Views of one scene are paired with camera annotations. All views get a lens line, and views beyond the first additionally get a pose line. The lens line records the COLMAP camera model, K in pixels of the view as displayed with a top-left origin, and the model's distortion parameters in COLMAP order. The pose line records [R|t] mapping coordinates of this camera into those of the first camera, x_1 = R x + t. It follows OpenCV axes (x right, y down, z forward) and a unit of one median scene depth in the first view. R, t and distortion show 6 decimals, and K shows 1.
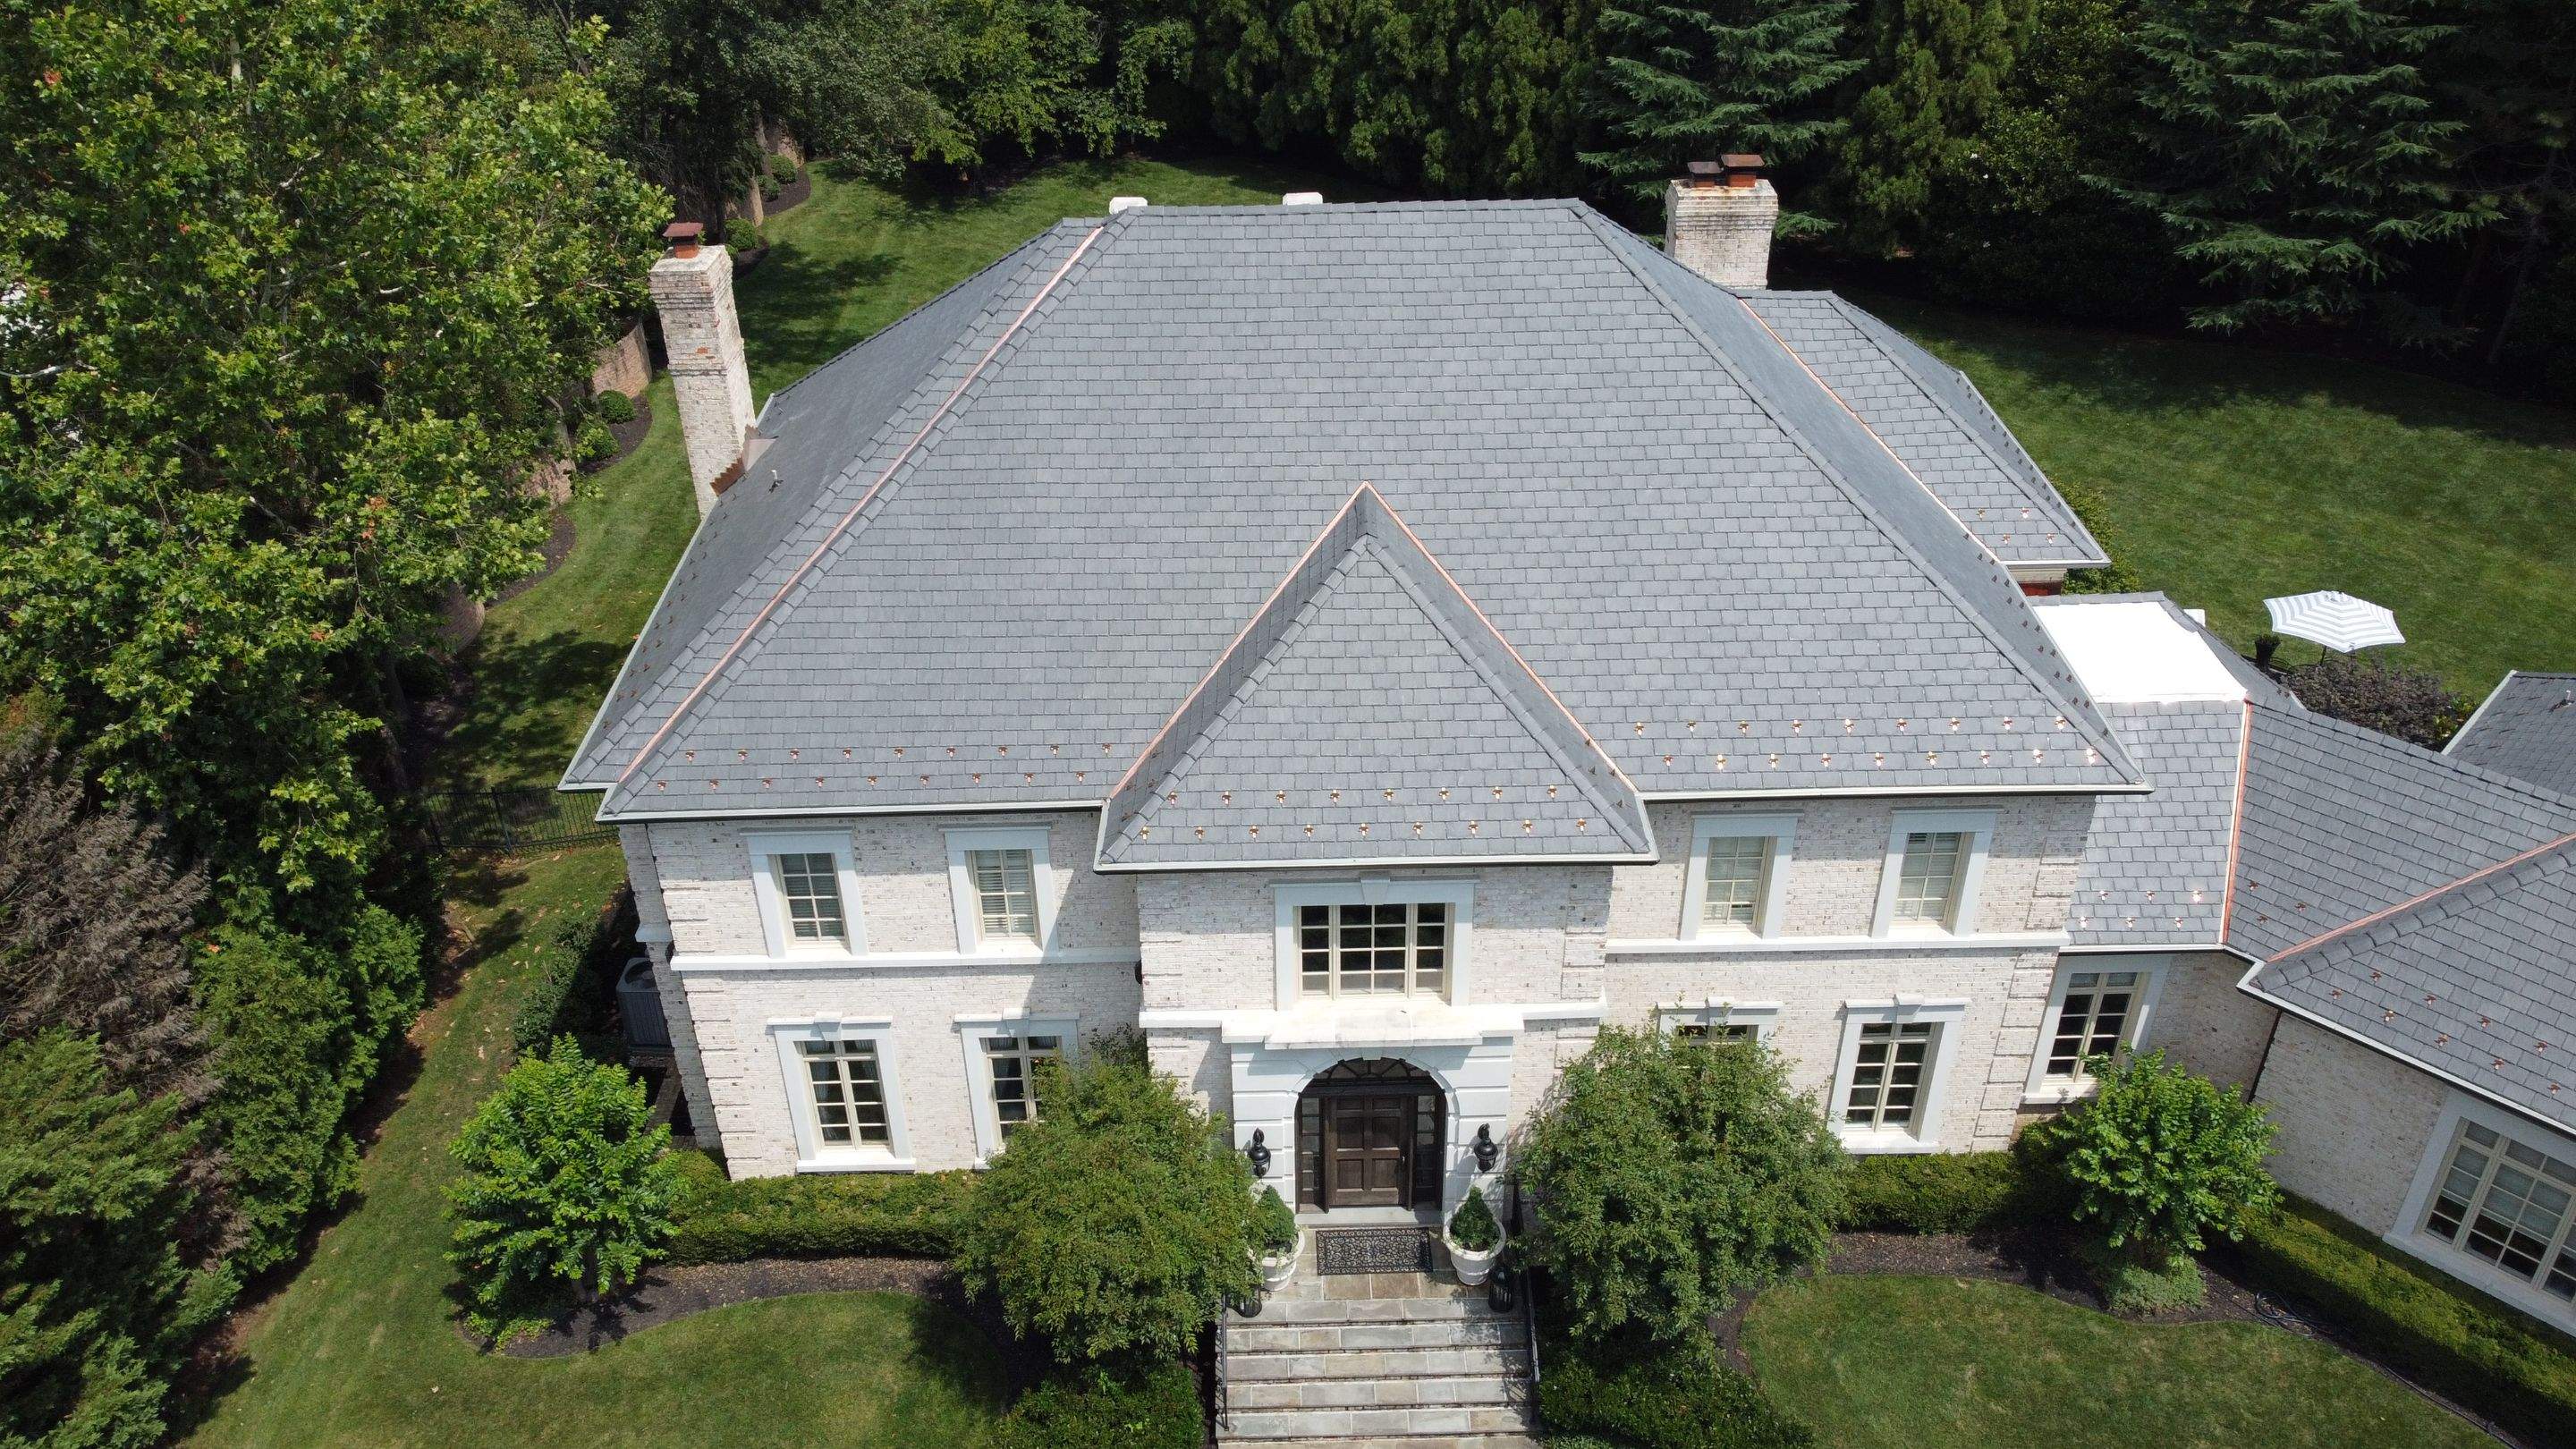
lens RADIAL K [[1944.3, 0, 1282.9], [0, 1944.3, 733.3], [0, 0, 1]] dist [-0.001598, -0.003725]
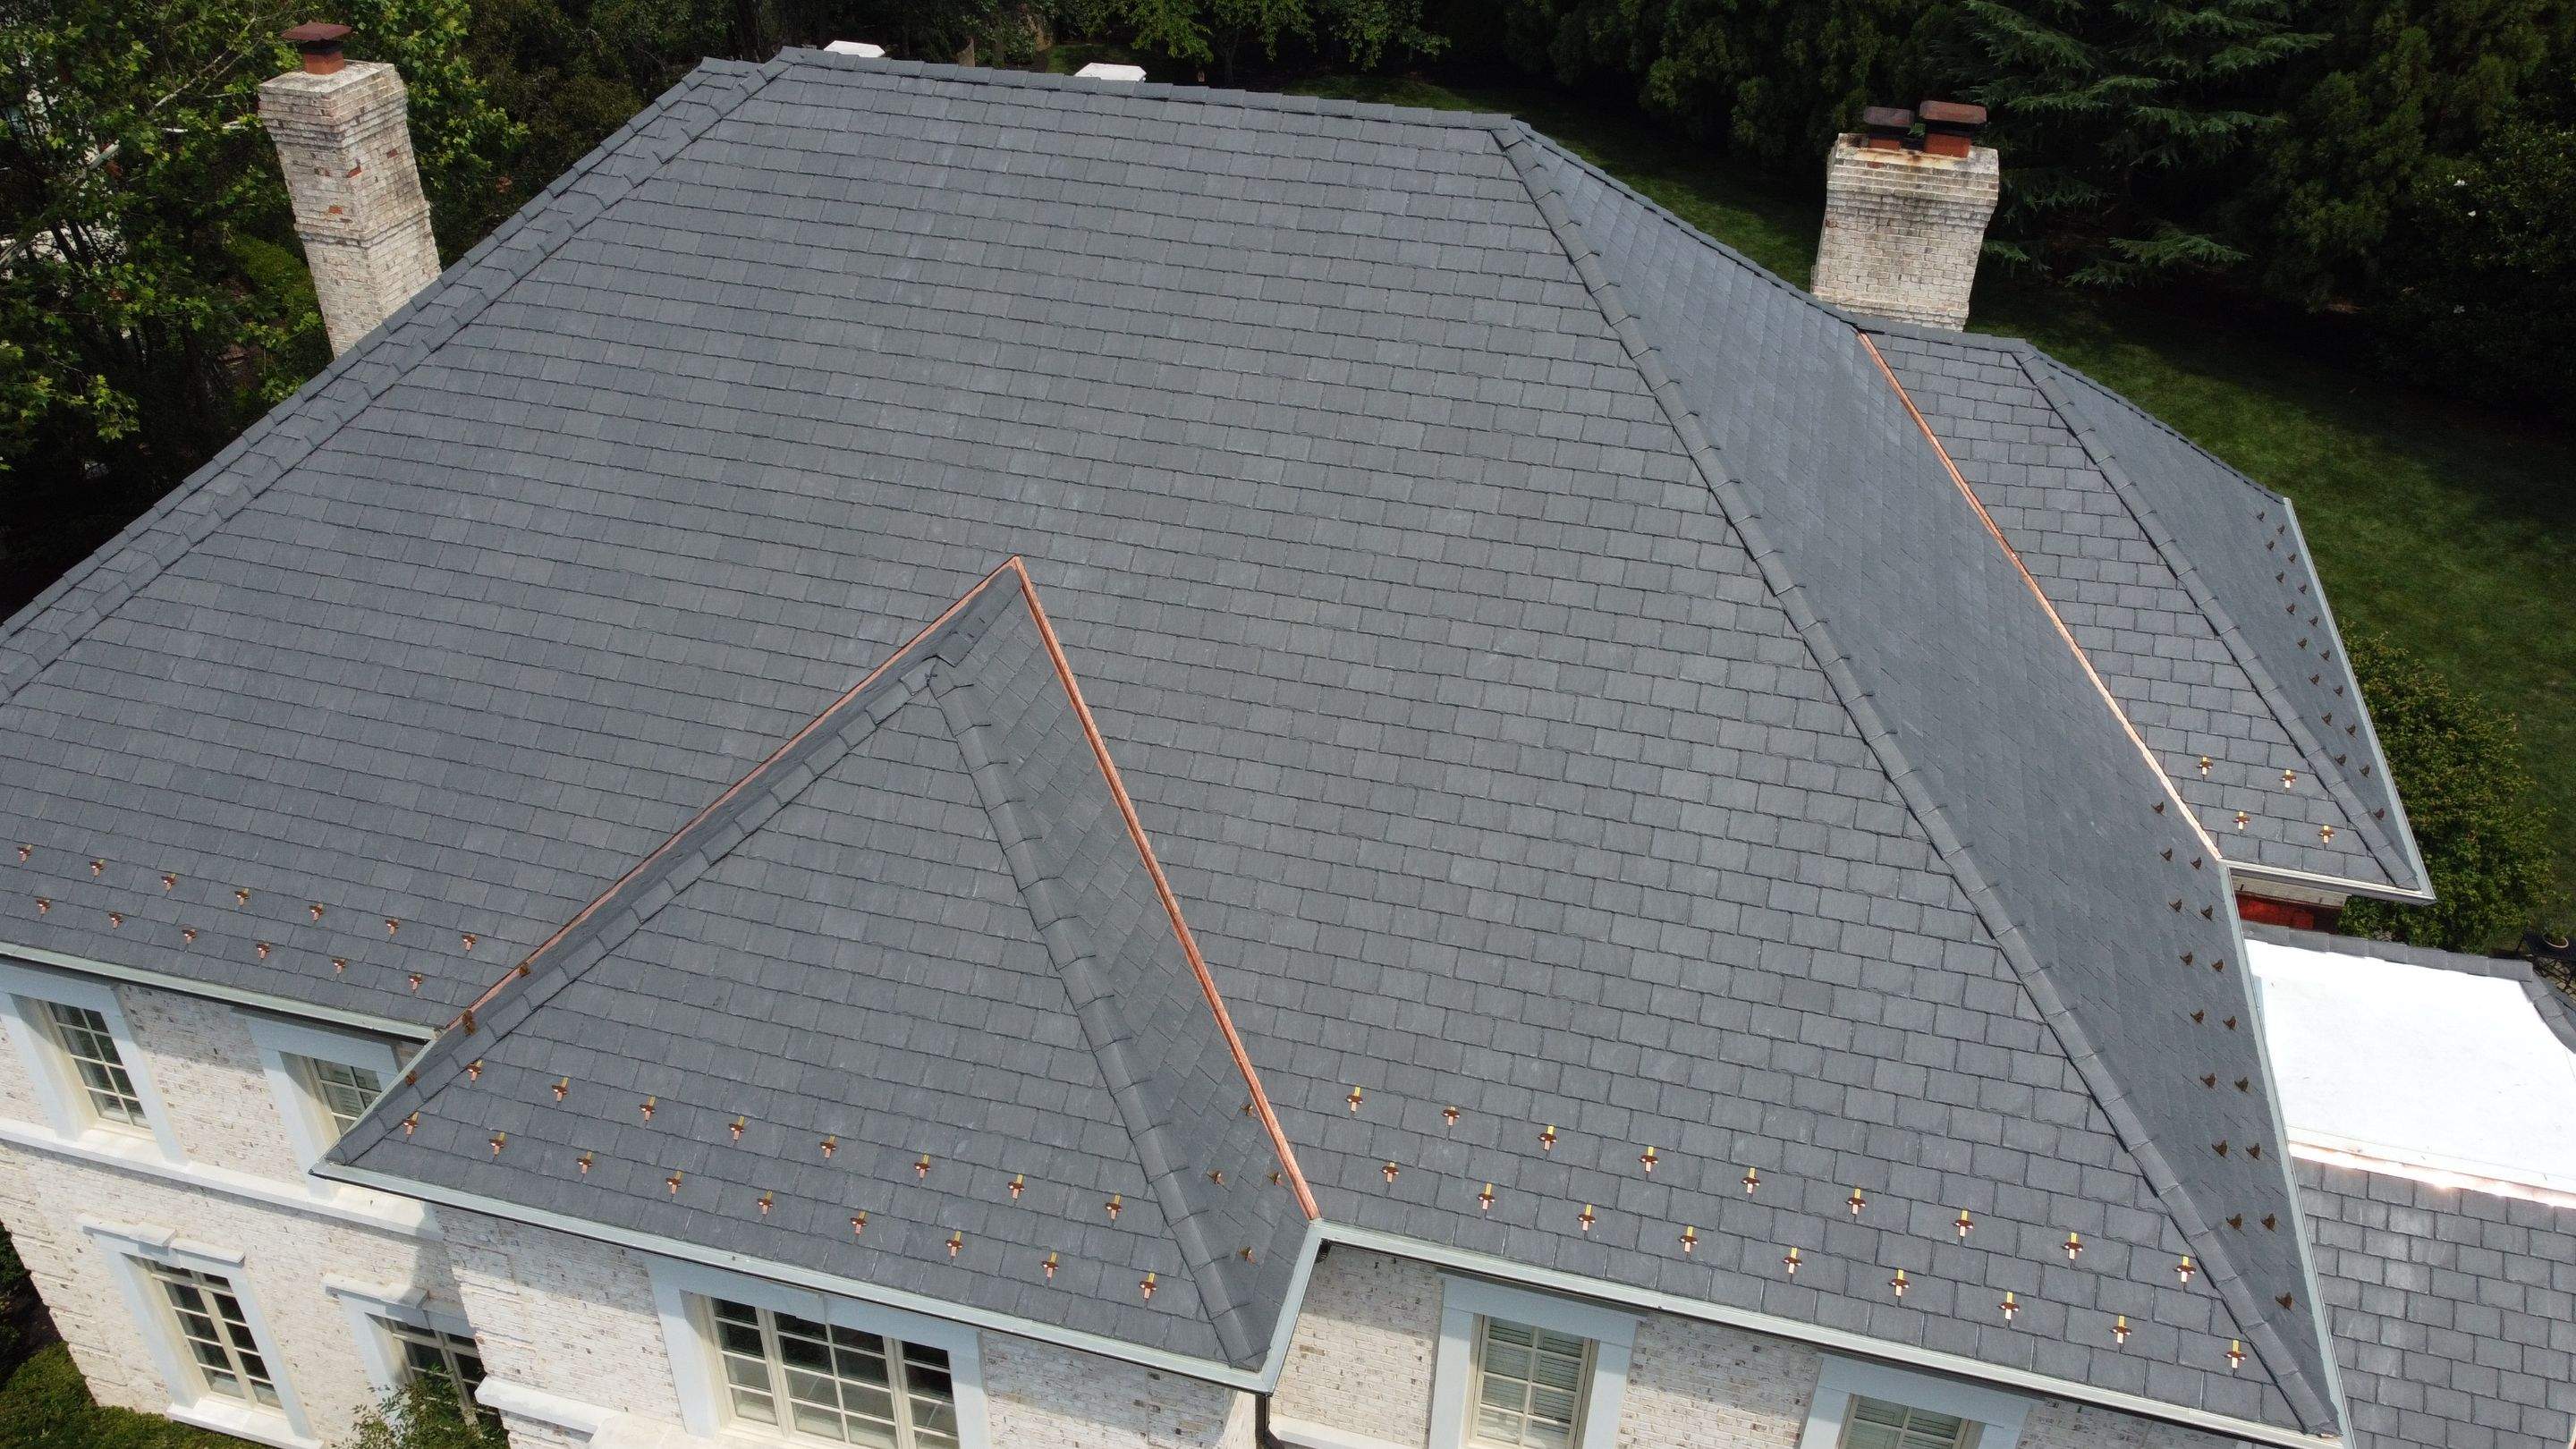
lens RADIAL K [[1944.3, 0, 1285.3], [0, 1944.3, 727.5], [0, 0, 1]] dist [-0.001598, -0.003725]
pose [[0.964682, 0.173351, -0.198339, 0.186137], [-0.169128, 0.984855, 0.038173, -0.088626], [0.201952, -0.003280, 0.979390, 0.347051]]
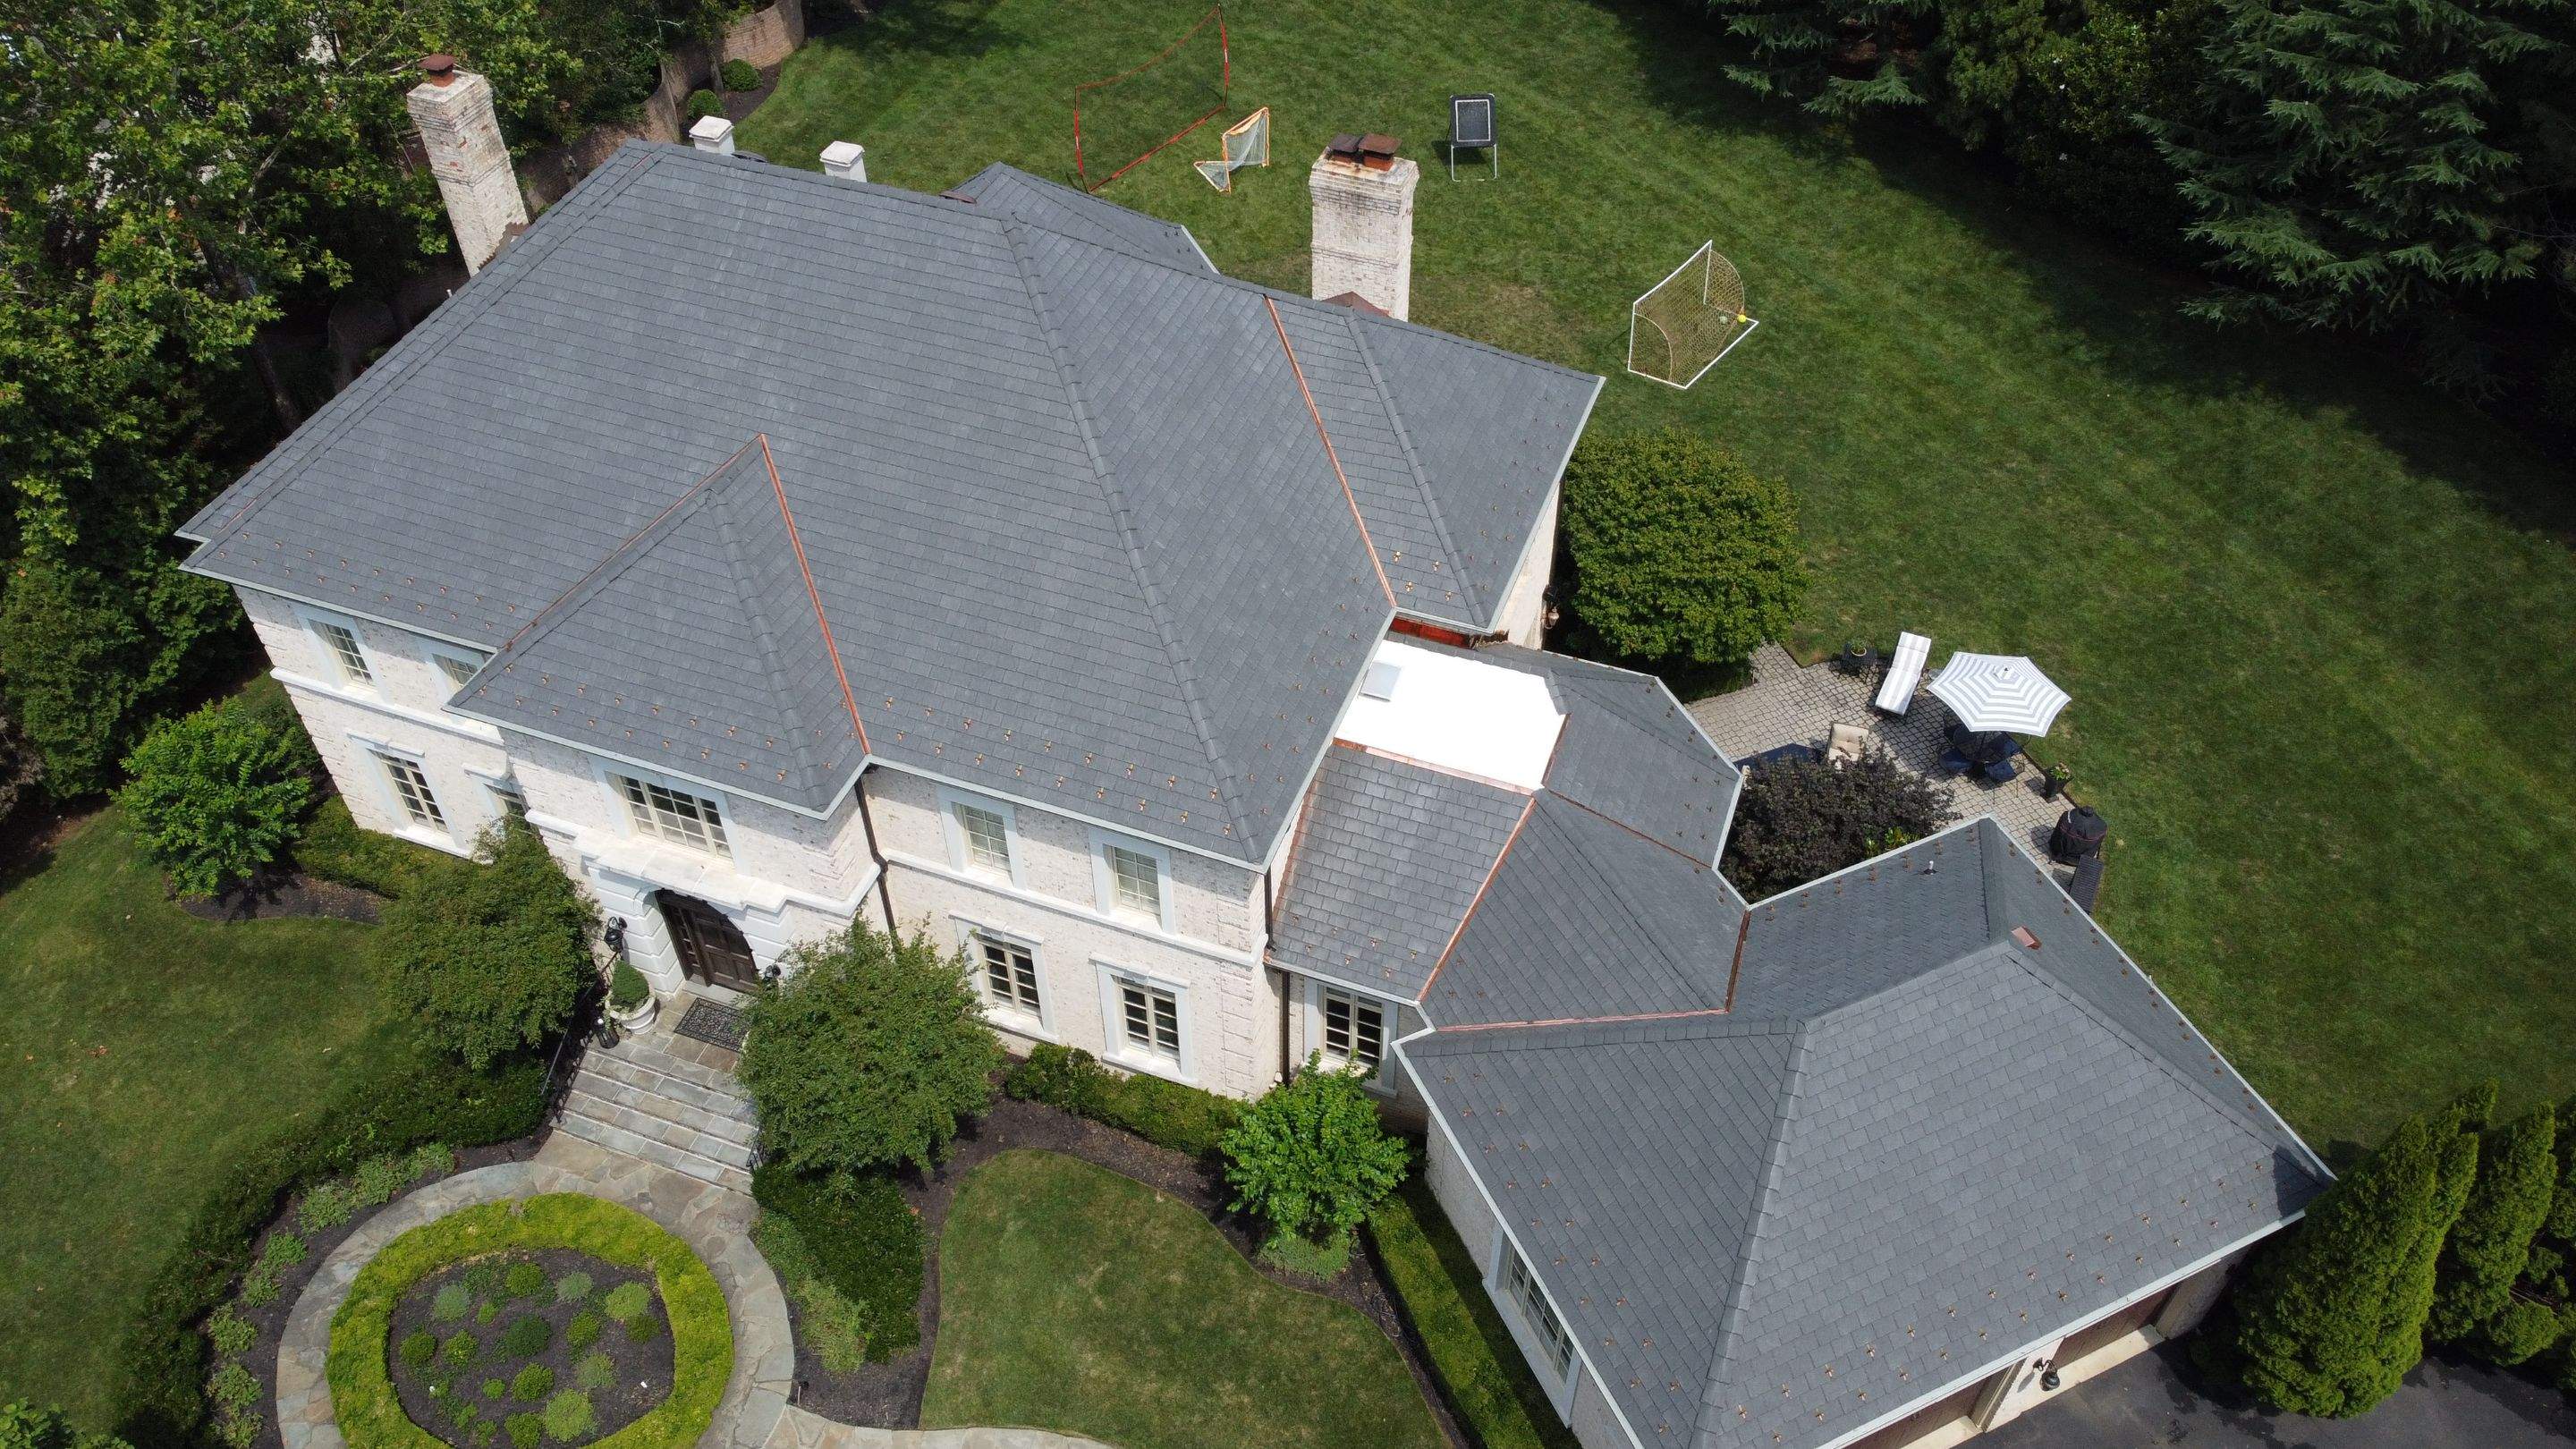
lens RADIAL K [[1944.3, 0, 1291.5], [0, 1944.3, 719.5], [0, 0, 1]] dist [-0.001598, -0.003725]
pose [[0.933463, 0.260649, -0.246393, 0.519782], [-0.201342, 0.949299, 0.241439, -0.241577], [0.296831, -0.175765, 0.938615, -0.031470]]
